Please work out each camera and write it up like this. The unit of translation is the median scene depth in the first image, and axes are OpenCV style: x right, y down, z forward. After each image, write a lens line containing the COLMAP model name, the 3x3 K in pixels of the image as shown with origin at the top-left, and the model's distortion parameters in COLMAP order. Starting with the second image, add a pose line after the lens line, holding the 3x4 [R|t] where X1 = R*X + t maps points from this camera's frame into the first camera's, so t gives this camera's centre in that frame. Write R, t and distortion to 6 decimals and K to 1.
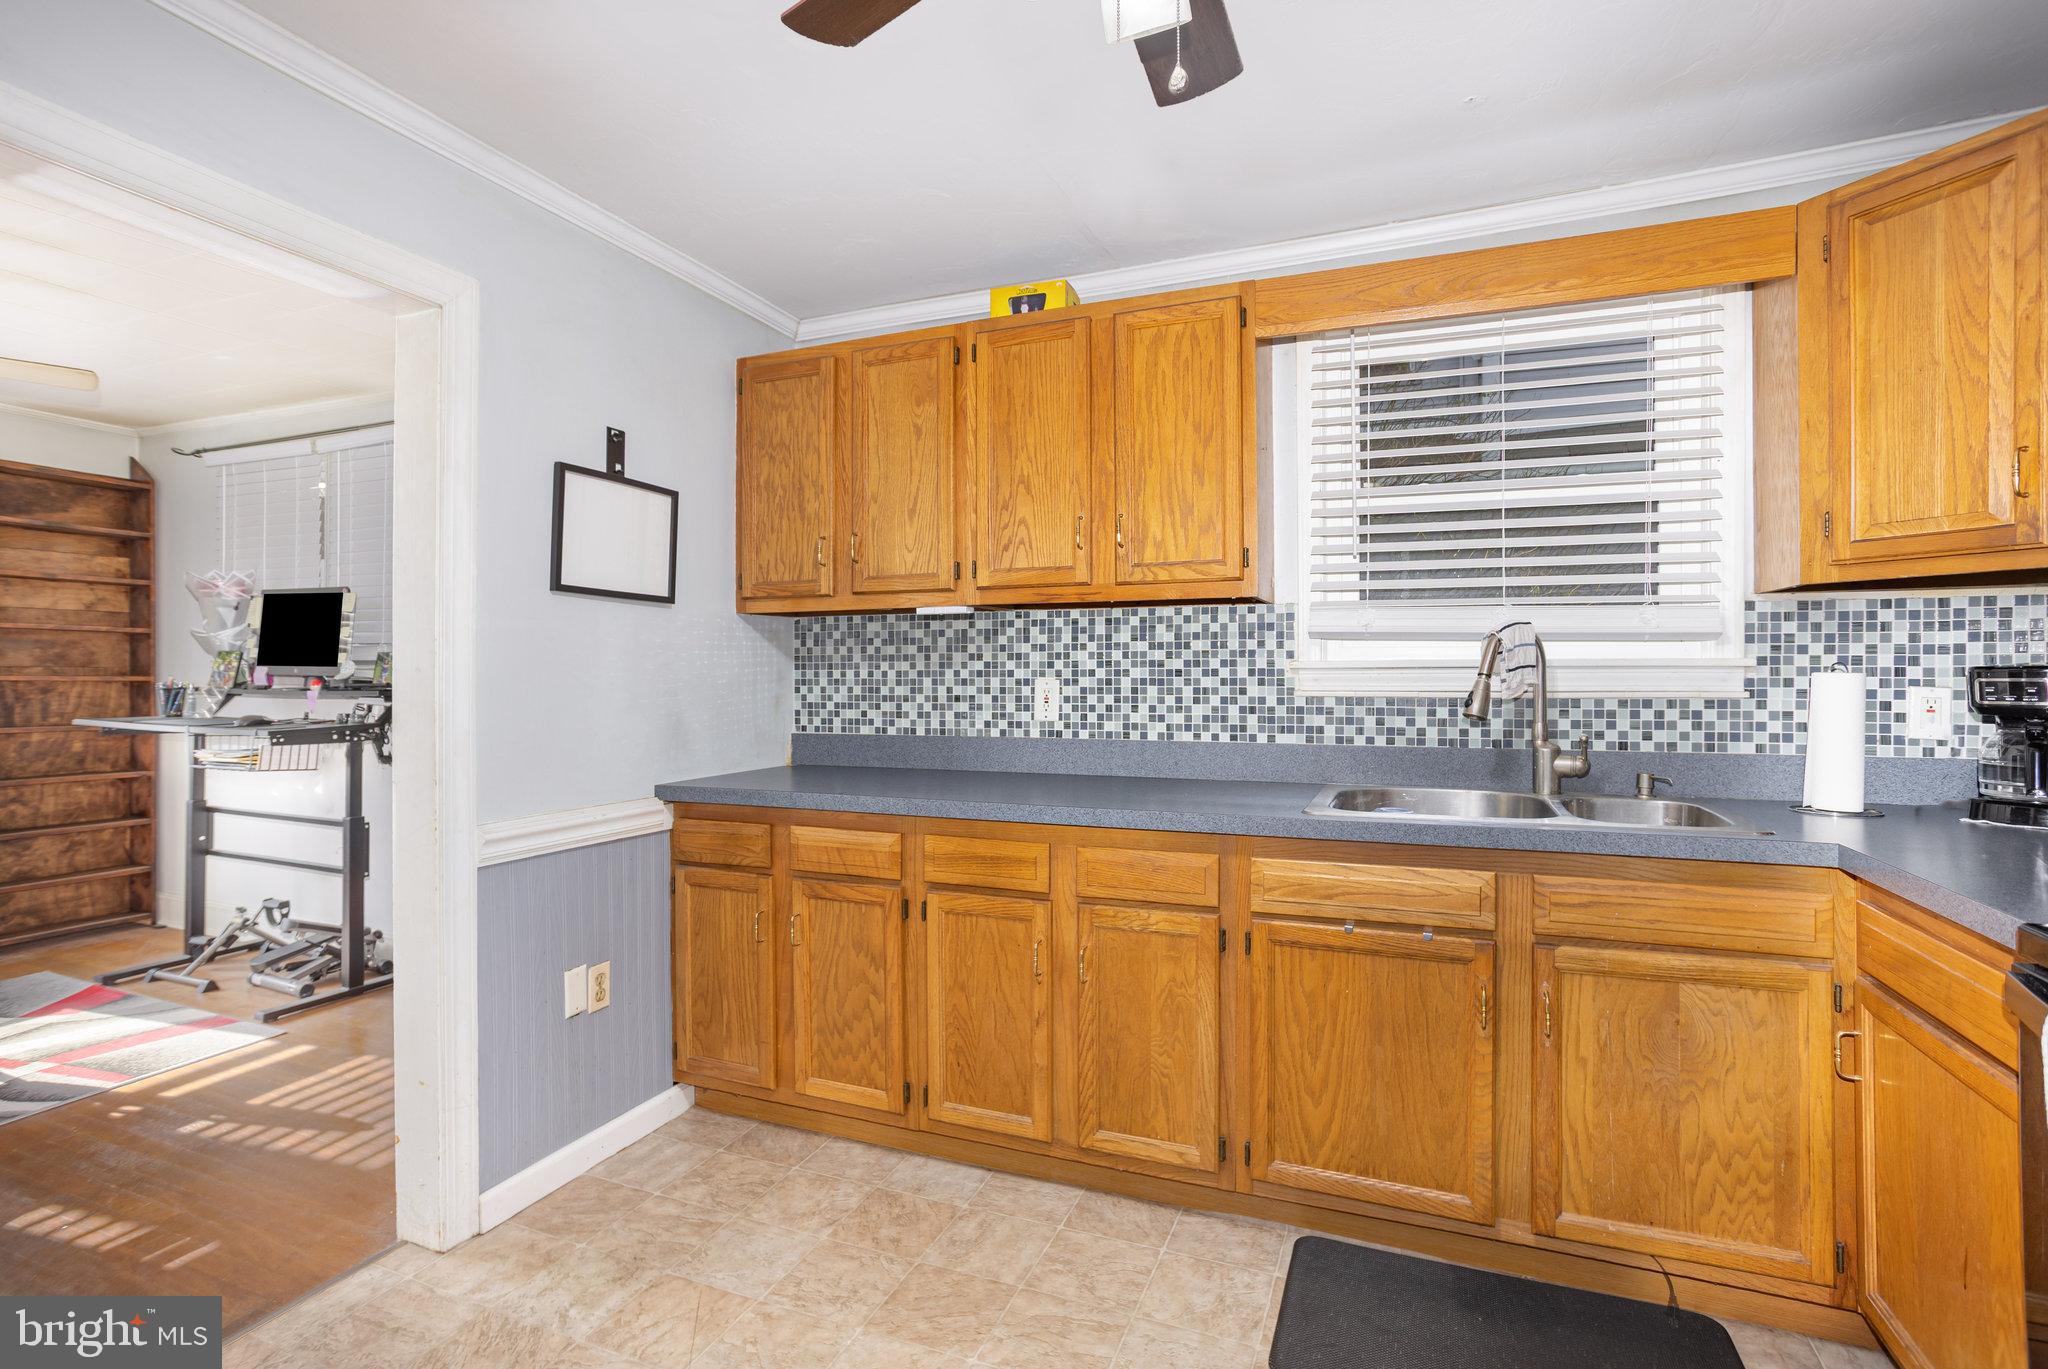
lens RADIAL K [[1007.2, 0, 1018.7], [0, 1007.2, 671.7], [0, 0, 1]] dist [-0.030822, 0.015080]
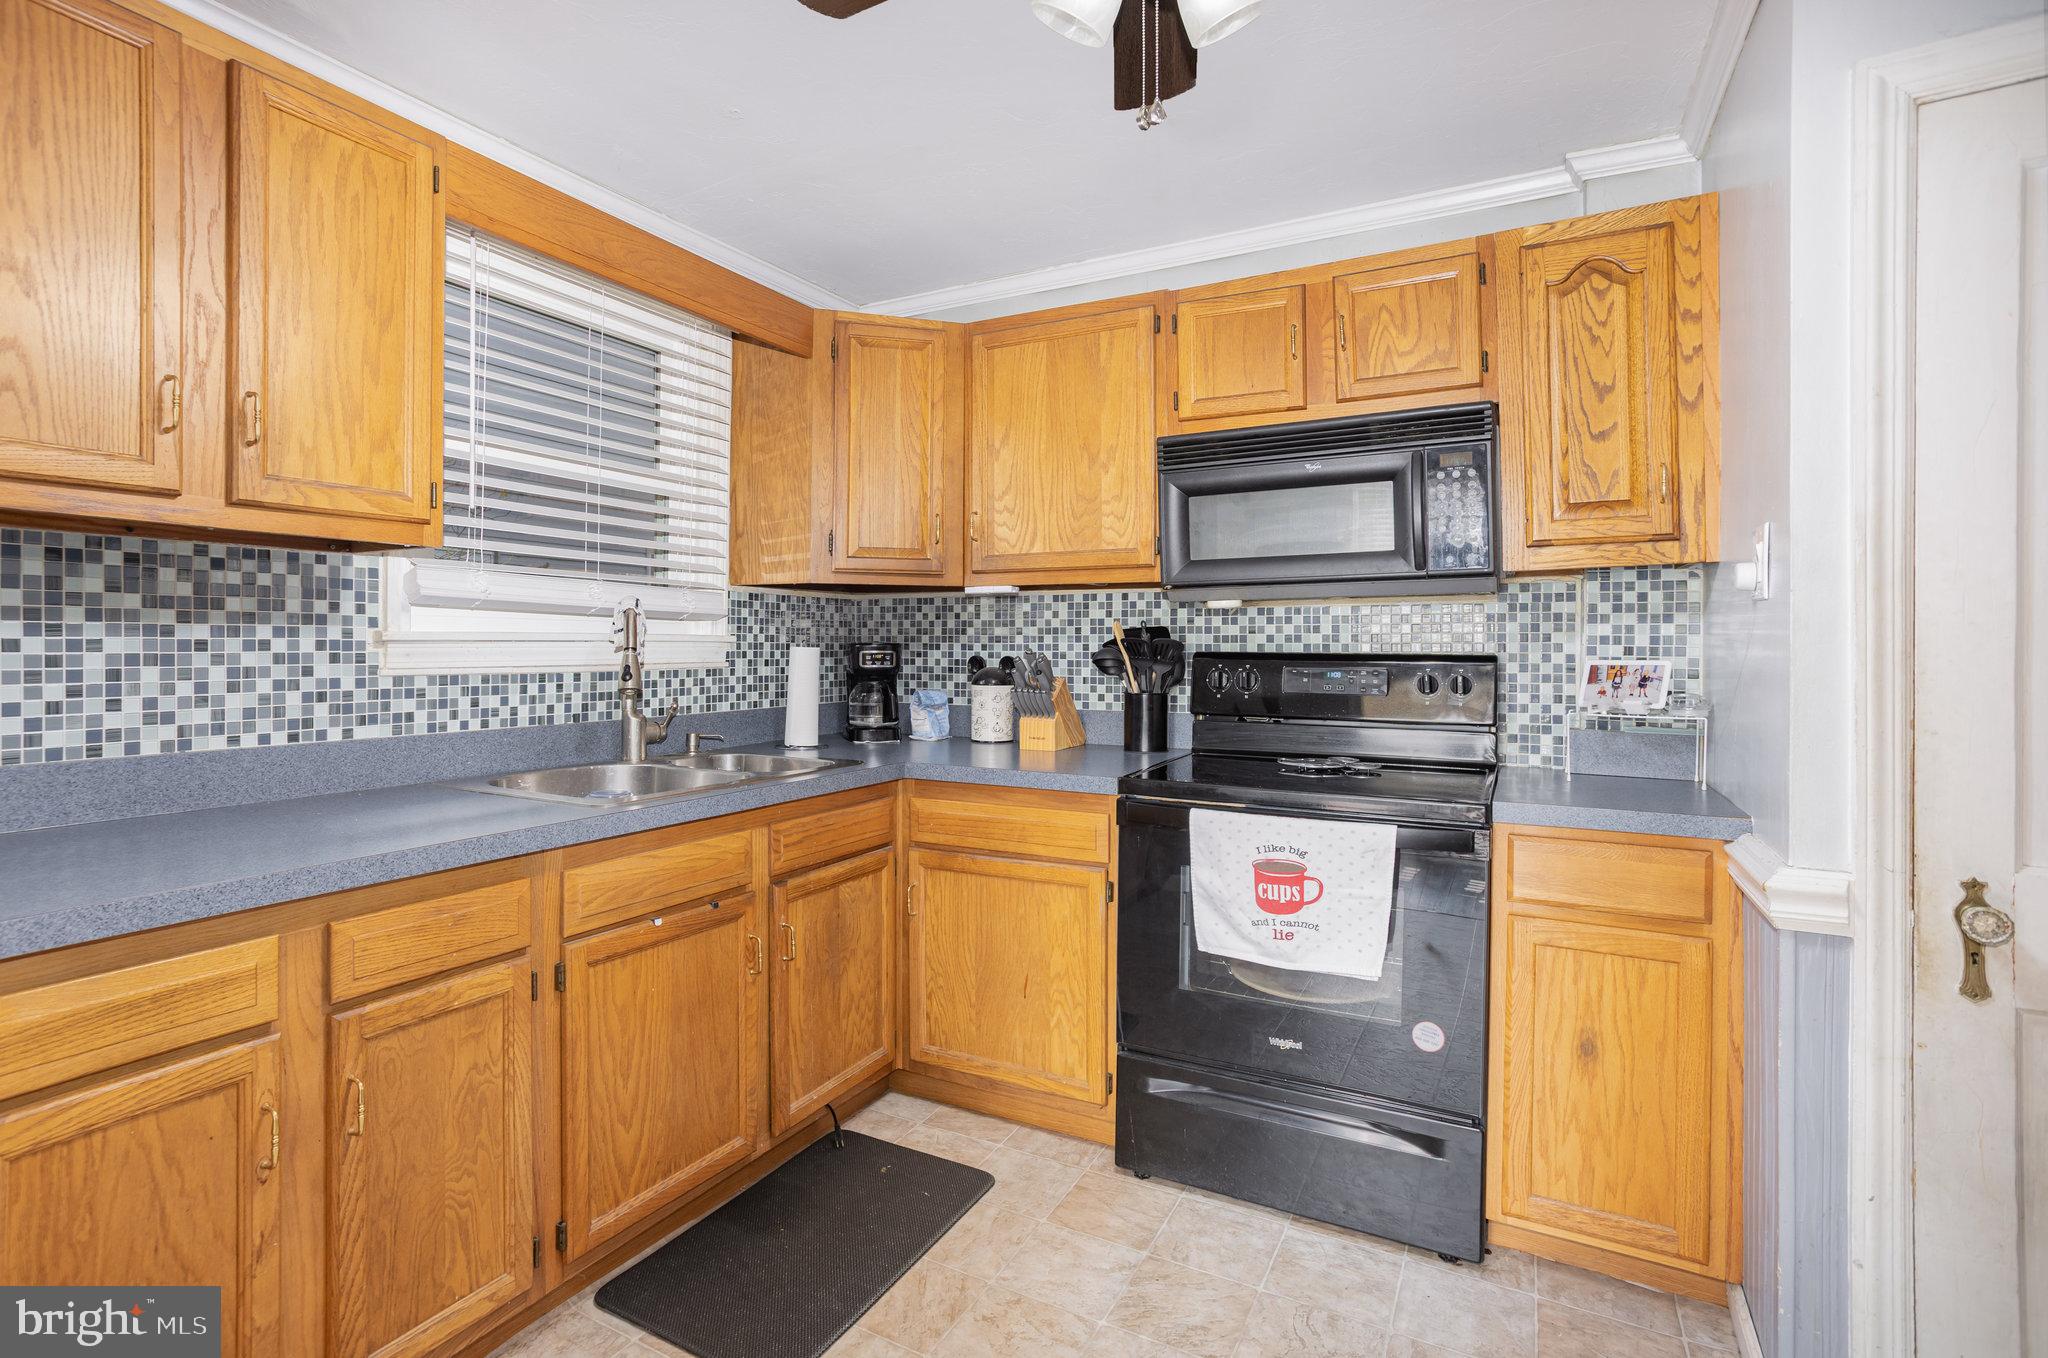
lens RADIAL K [[1007.2, 0, 941.0], [0, 1007.2, 644.3], [0, 0, 1]] dist [-0.030822, 0.015080]
pose [[0.145412, 0.004242, 0.989362, -0.425894], [-0.003311, 0.999987, -0.003801, 0.001280], [-0.989366, -0.002723, 0.145424, 0.462701]]
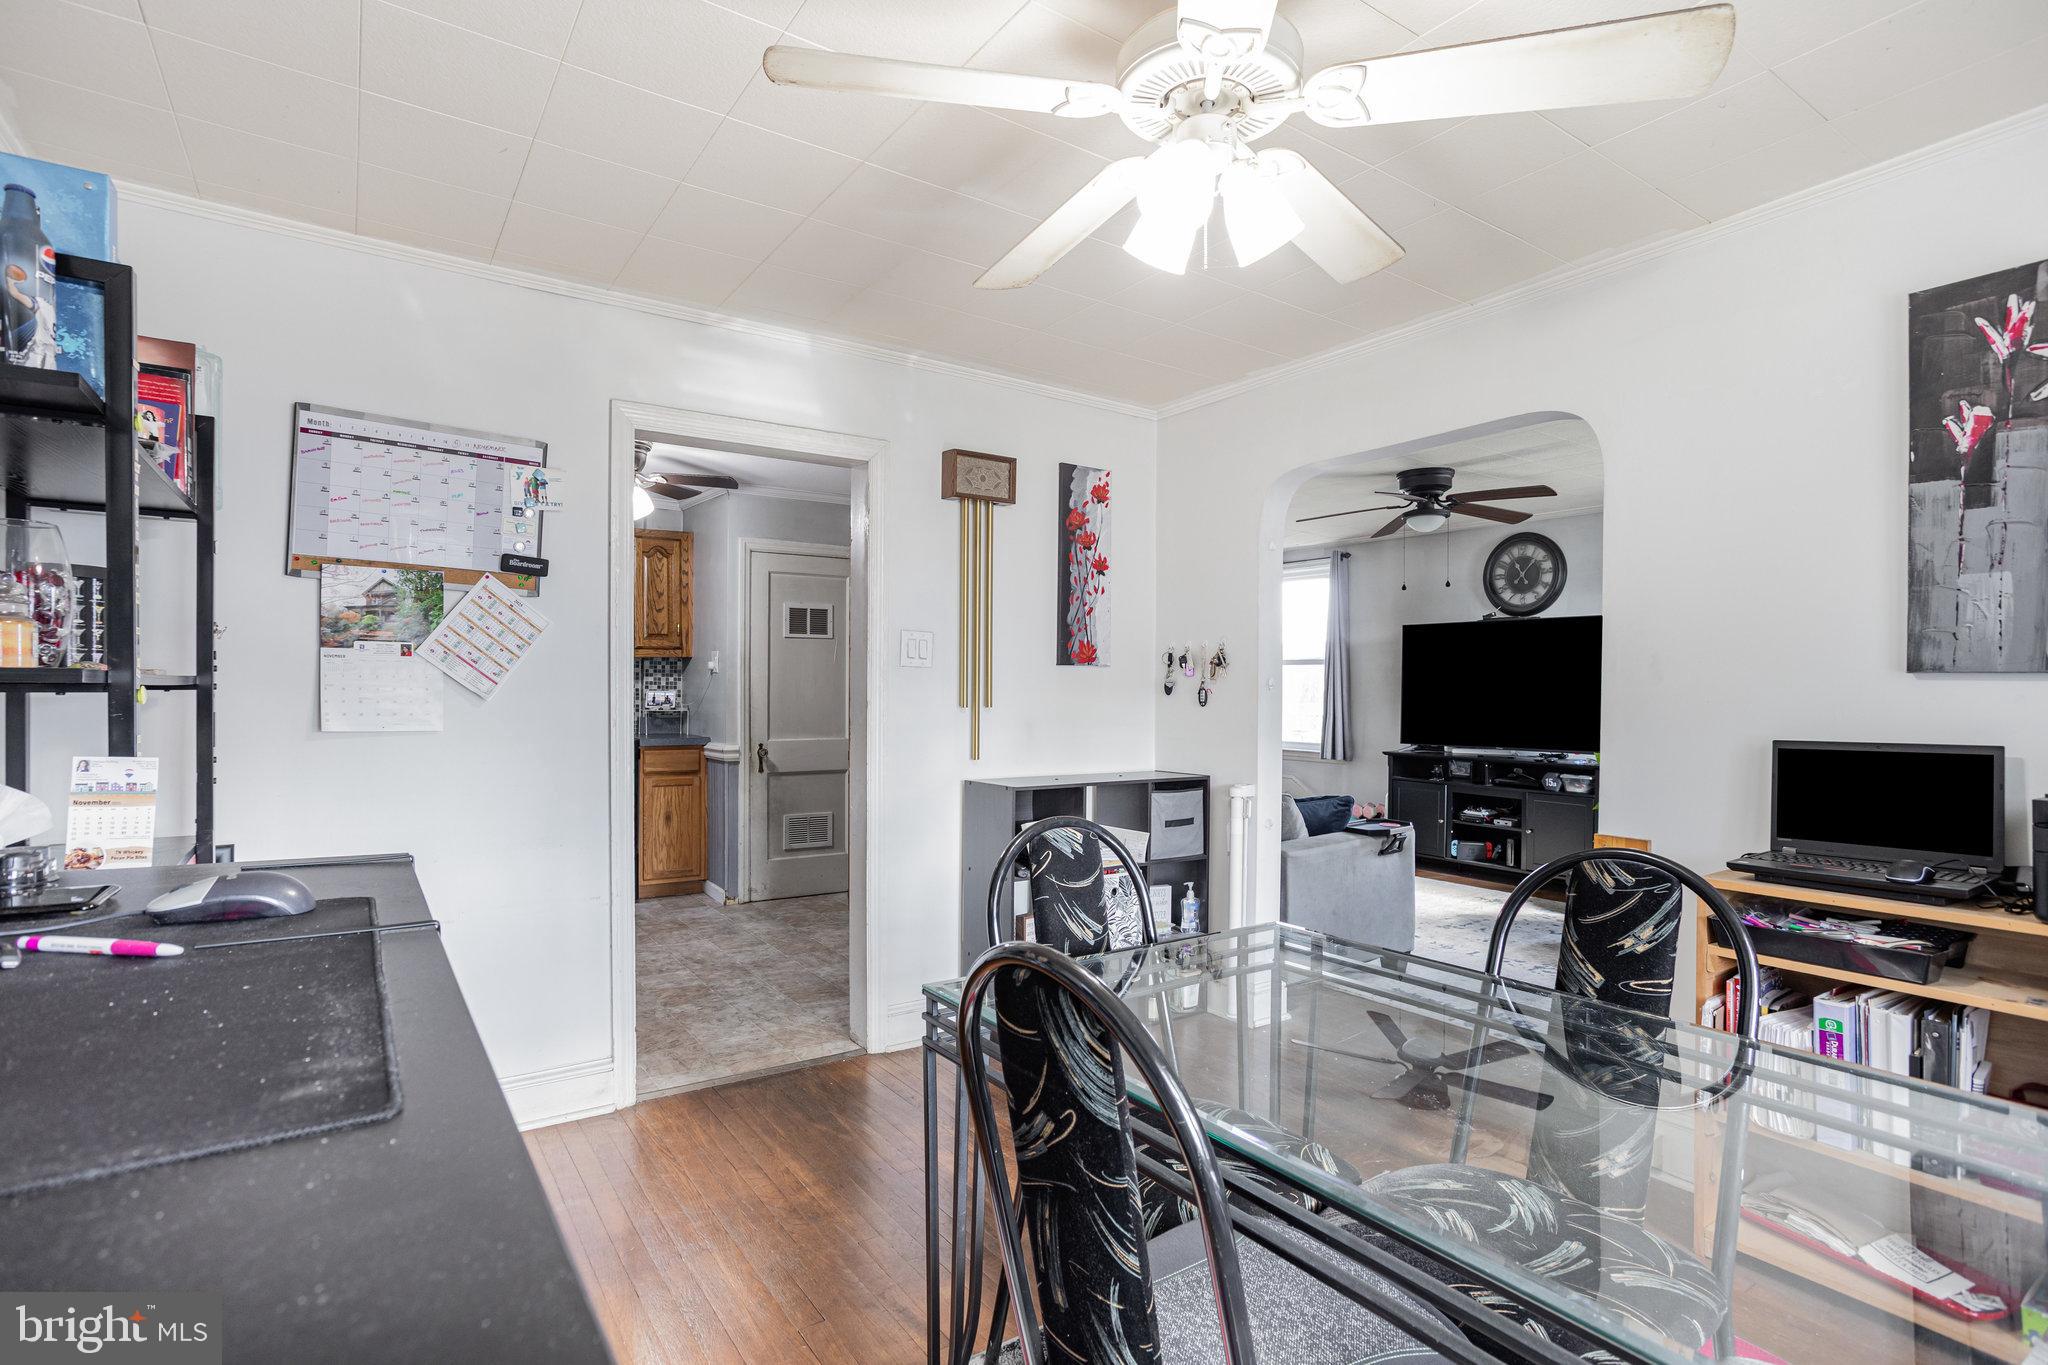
lens RADIAL K [[1007.2, 0, 1035.0], [0, 1007.2, 703.6], [0, 0, 1]] dist [-0.030822, 0.015080]
pose [[-0.841639, -0.011939, 0.539909, -1.436793], [-0.005048, 0.999886, 0.014242, 0.001882], [-0.540017, 0.009261, -0.841603, 1.447286]]
